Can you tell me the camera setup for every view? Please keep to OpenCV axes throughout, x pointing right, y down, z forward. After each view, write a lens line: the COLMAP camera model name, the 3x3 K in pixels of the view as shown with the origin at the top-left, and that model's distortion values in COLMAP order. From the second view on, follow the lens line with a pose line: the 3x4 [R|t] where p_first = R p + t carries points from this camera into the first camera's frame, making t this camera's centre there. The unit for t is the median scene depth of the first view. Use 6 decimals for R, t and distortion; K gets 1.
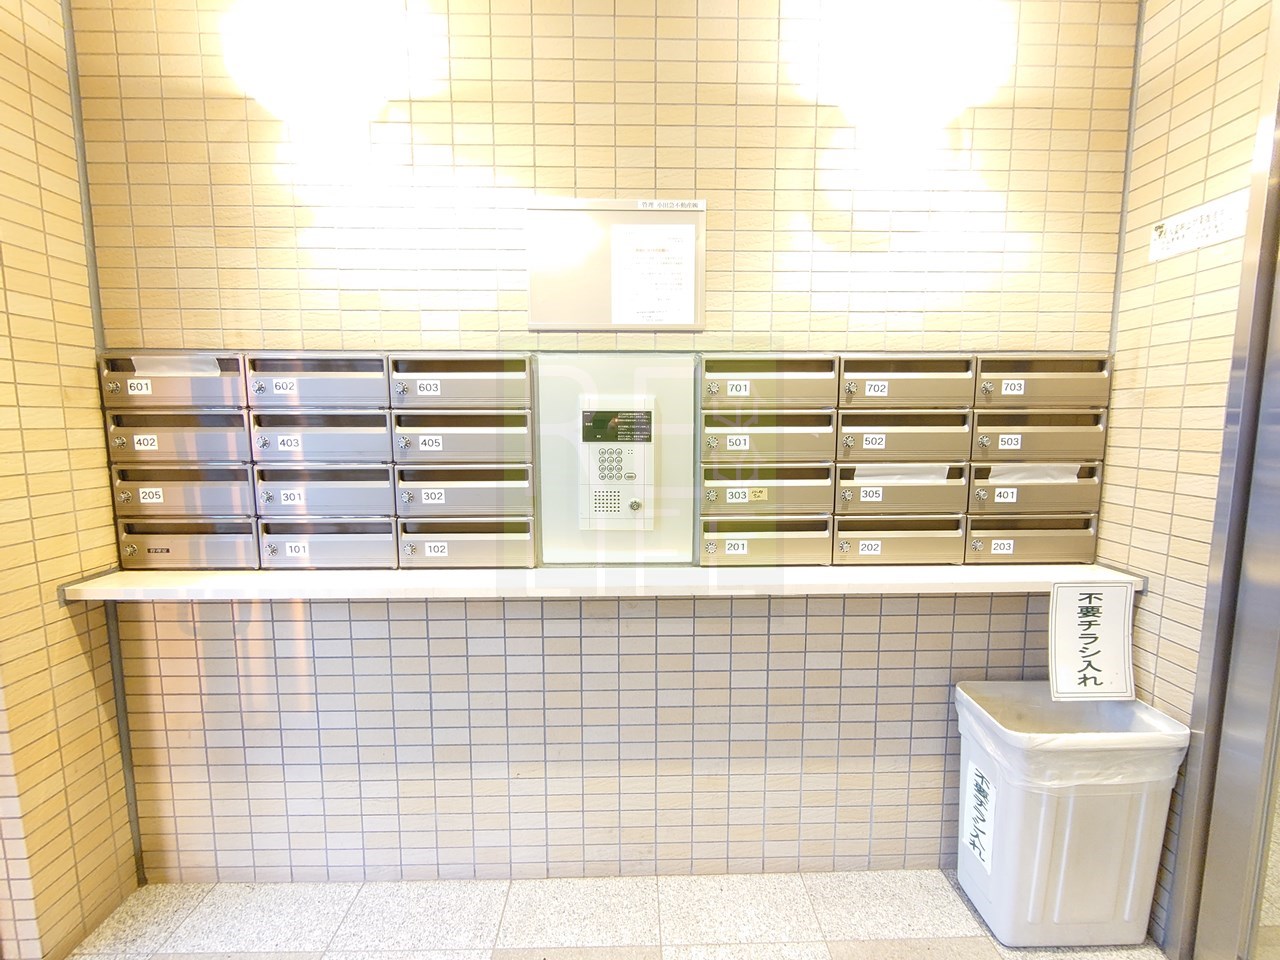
lens RADIAL K [[548.2, 0, 640.7], [0, 548.2, 487.6], [0, 0, 1]] dist [0.000733, -0.001761]
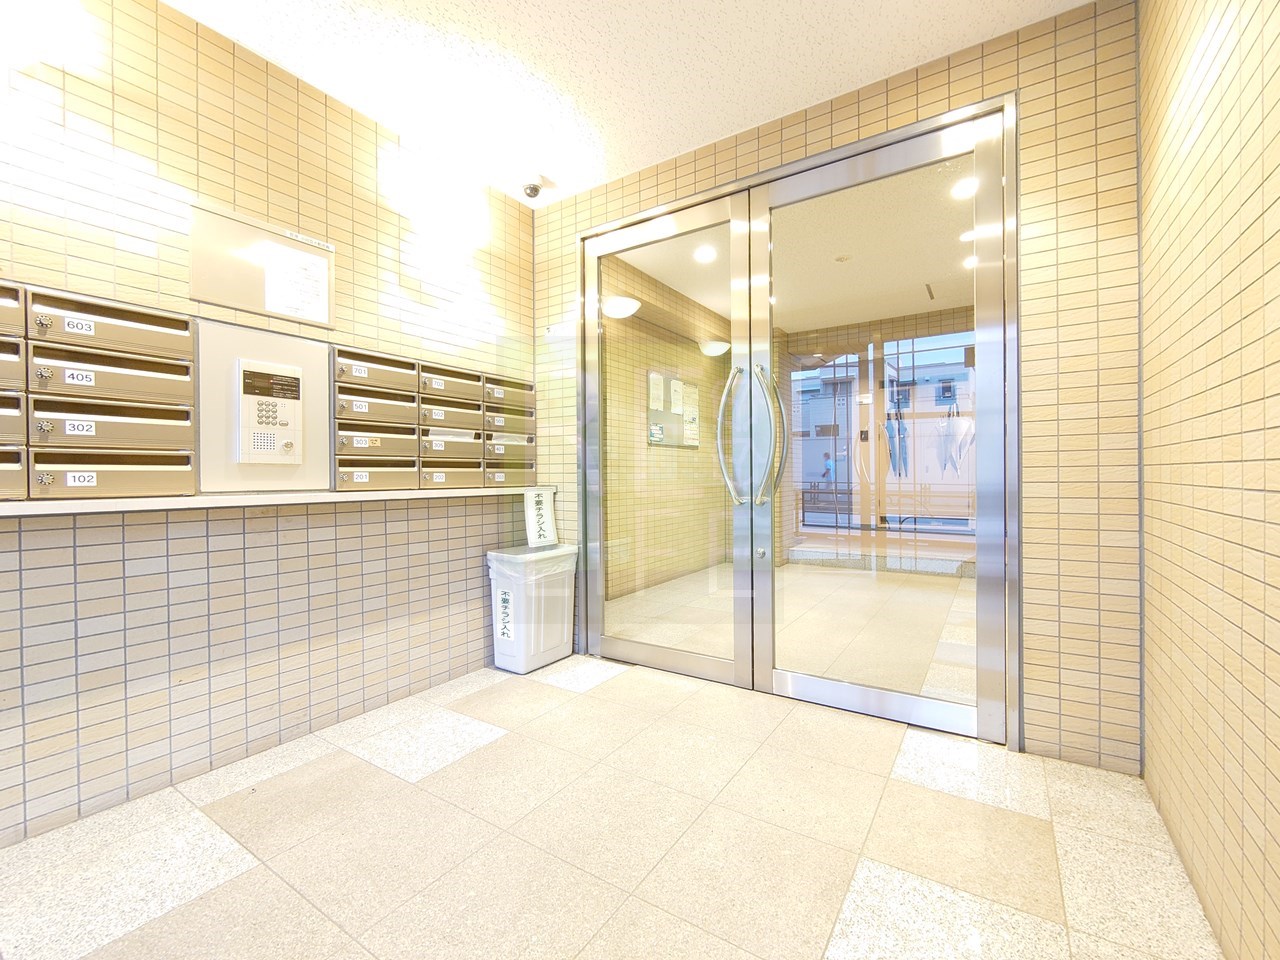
lens RADIAL K [[548.2, 0, 644.8], [0, 548.2, 476.3], [0, 0, 1]] dist [0.000733, -0.001761]
pose [[0.559950, -0.004673, 0.828514, -0.642080], [0.095936, 0.993624, -0.059234, 0.274711], [-0.822954, 0.112652, 0.556827, -0.470588]]
